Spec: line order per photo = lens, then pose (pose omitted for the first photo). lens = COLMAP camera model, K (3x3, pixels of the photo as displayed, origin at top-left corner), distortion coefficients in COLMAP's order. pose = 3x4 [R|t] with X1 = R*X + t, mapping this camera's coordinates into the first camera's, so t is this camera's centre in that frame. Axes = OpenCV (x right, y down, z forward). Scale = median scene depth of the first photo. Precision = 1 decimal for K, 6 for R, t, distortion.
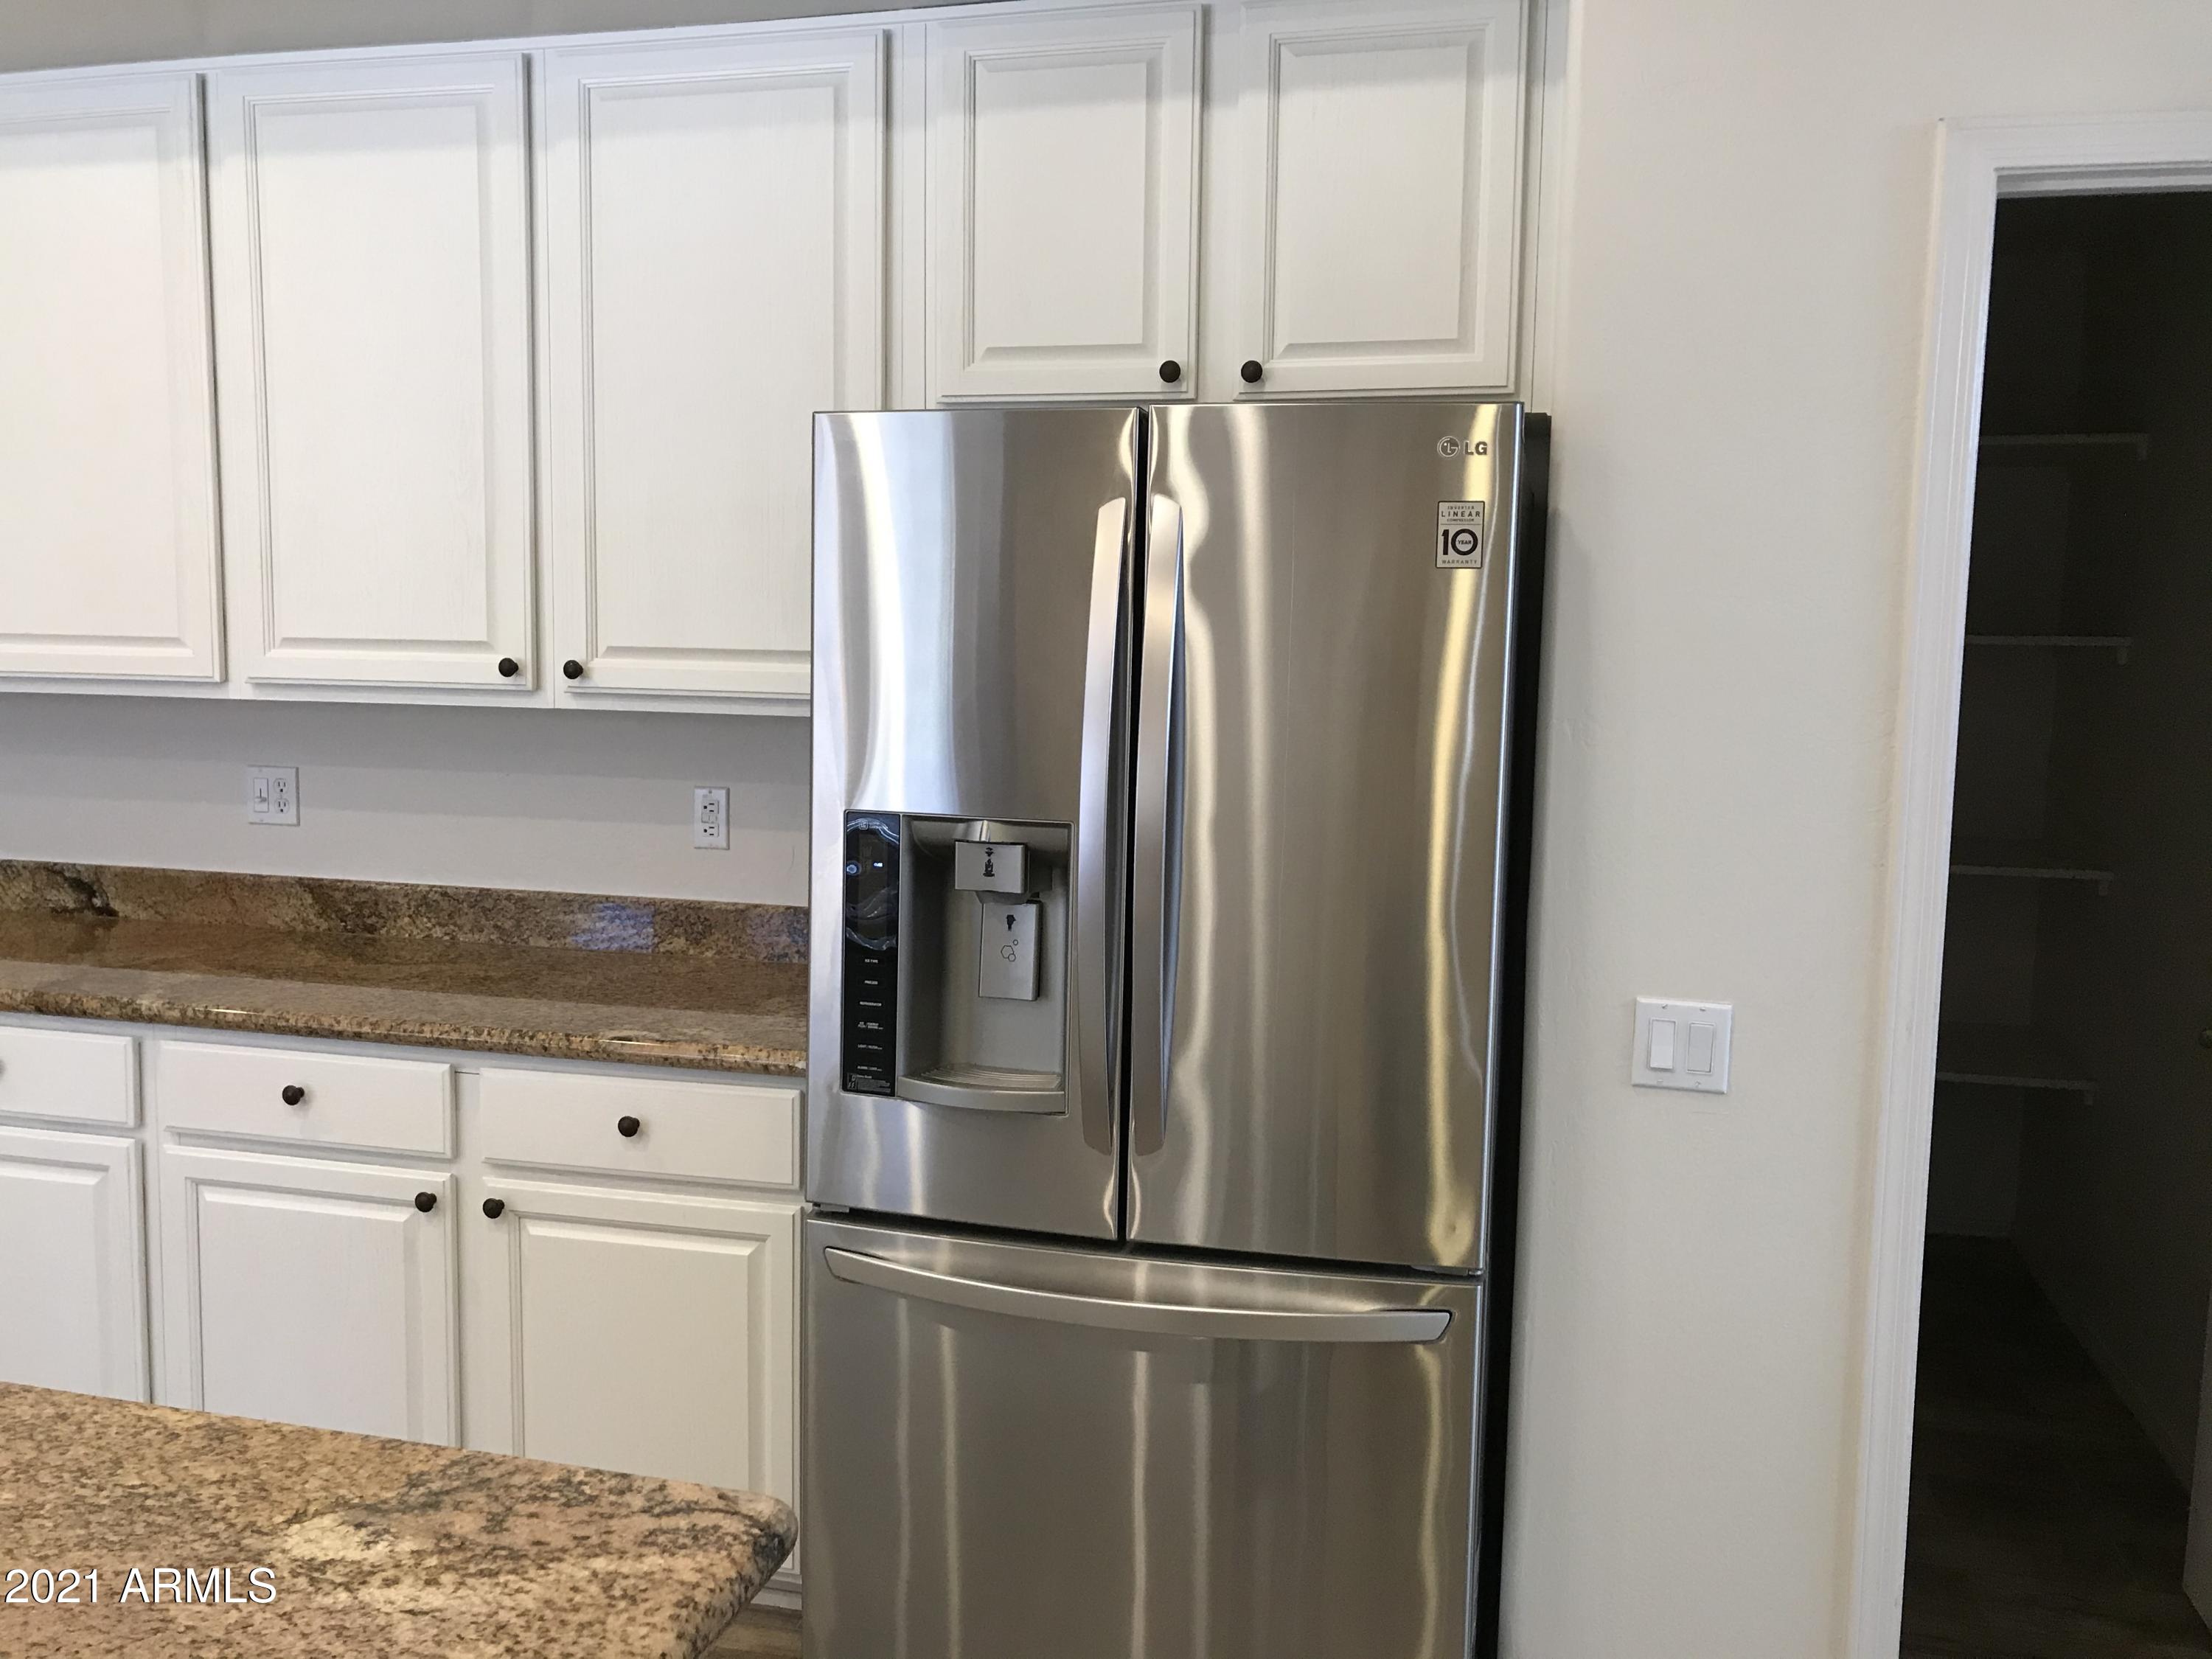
lens RADIAL K [[1795.9, 0, 1103.5], [0, 1795.9, 818.5], [0, 0, 1]] dist [0.008906, -0.015671]
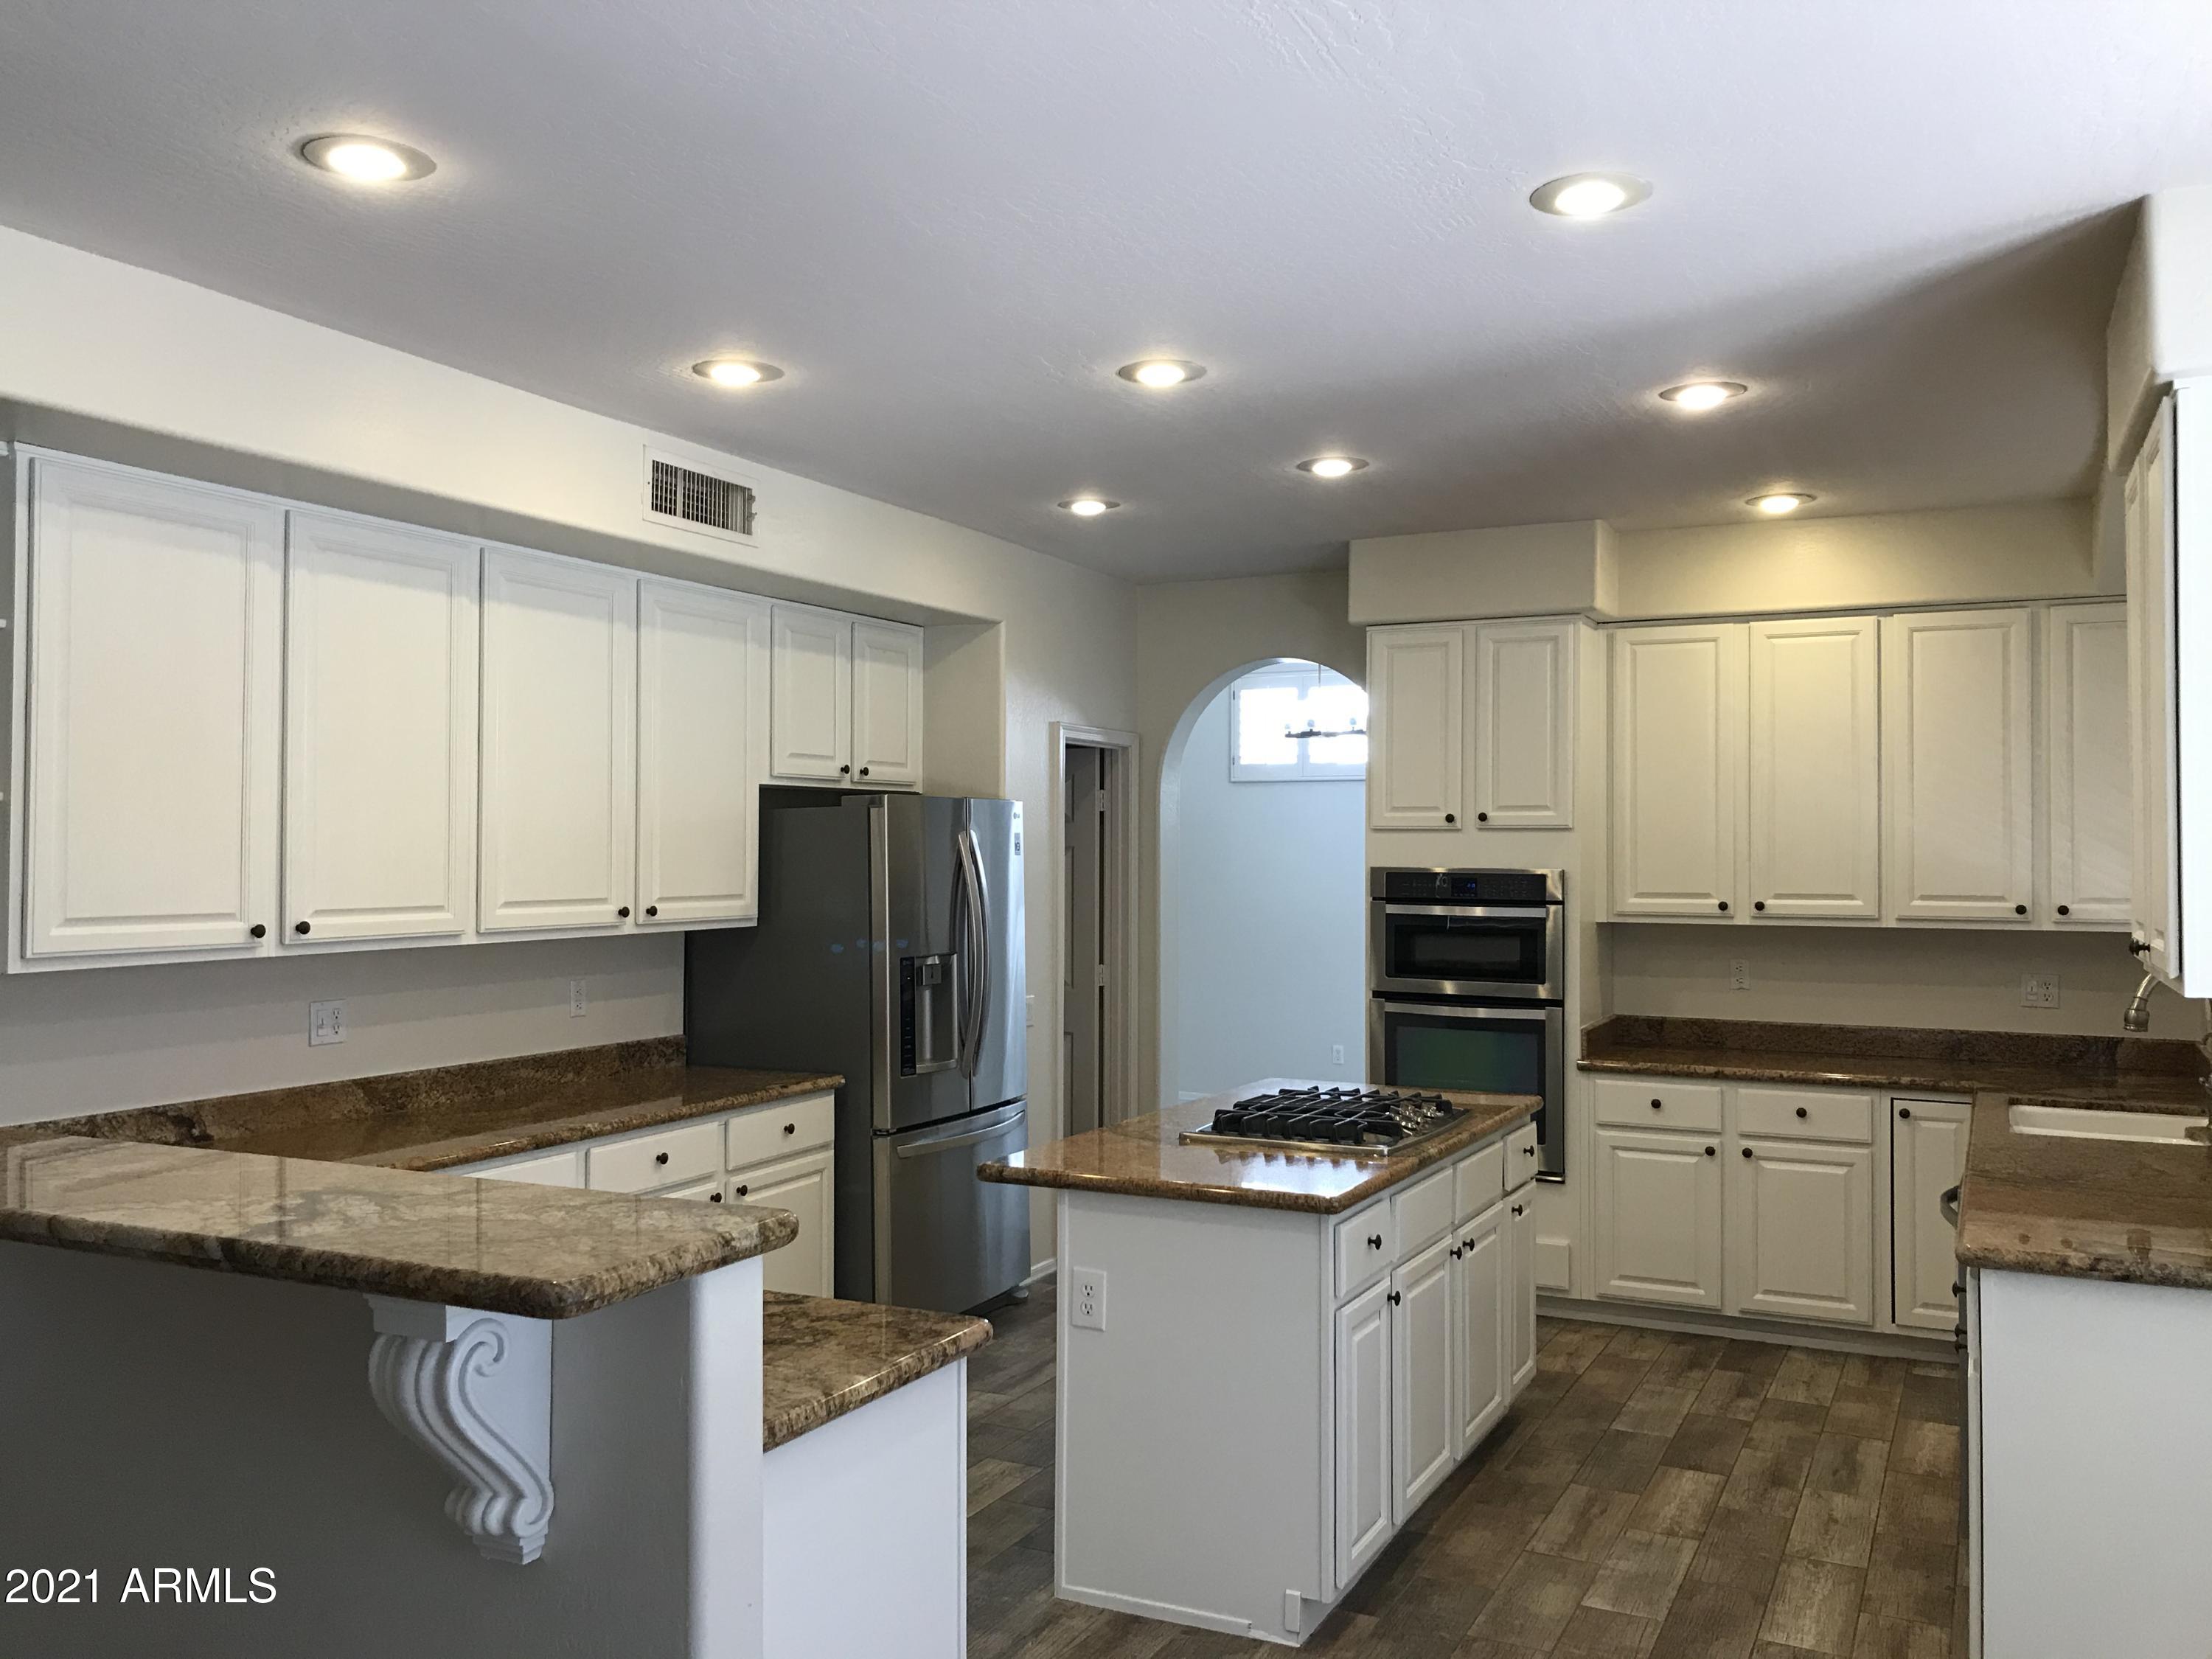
lens RADIAL K [[1795.9, 0, 1107.1], [0, 1795.9, 828.6], [0, 0, 1]] dist [0.008906, -0.015671]
pose [[0.211213, -0.005591, 0.977424, -1.704997], [0.103676, 0.994471, -0.016715, -0.076403], [-0.971926, 0.104866, 0.210625, 0.141049]]
